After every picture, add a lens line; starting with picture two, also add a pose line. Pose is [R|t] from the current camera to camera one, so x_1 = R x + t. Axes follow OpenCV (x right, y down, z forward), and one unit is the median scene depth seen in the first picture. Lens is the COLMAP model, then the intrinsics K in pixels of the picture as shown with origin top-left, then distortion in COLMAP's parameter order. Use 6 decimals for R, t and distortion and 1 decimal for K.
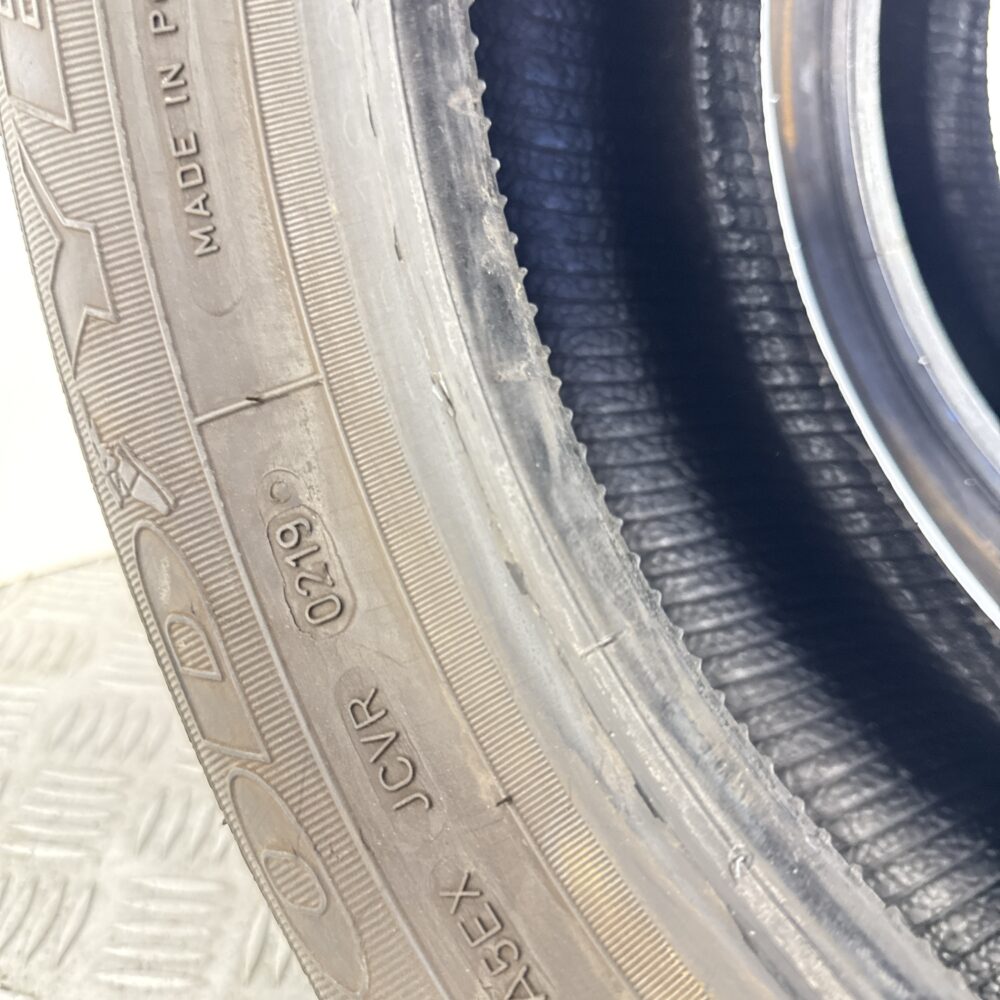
lens RADIAL K [[970.5, 0, 503.9], [0, 970.5, 505.3], [0, 0, 1]] dist [0.122181, -0.321040]
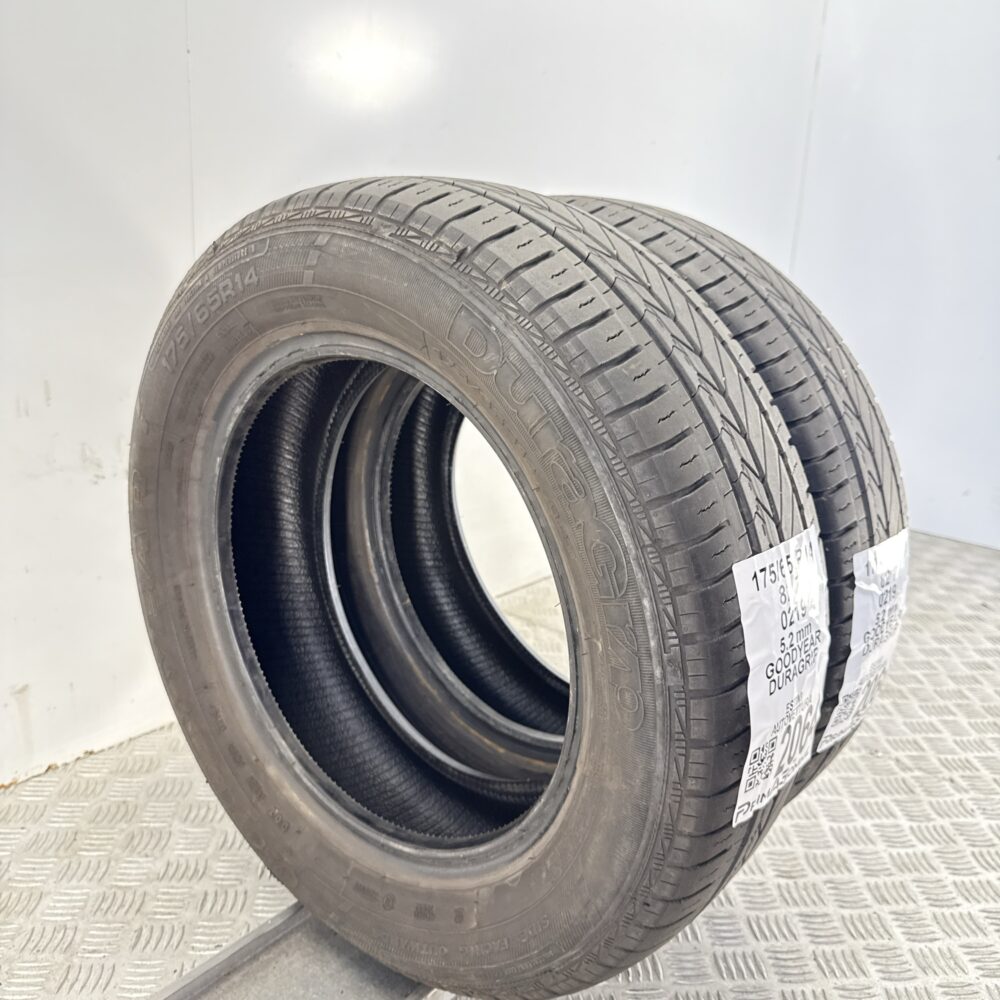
lens RADIAL K [[970.5, 0, 503.9], [0, 970.5, 505.3], [0, 0, 1]] dist [0.122181, -0.321040]
pose [[0.994555, -0.103437, 0.012718, 0.705639], [0.104192, 0.984223, -0.143002, -0.081495], [0.002275, 0.143549, 0.989641, -2.237123]]
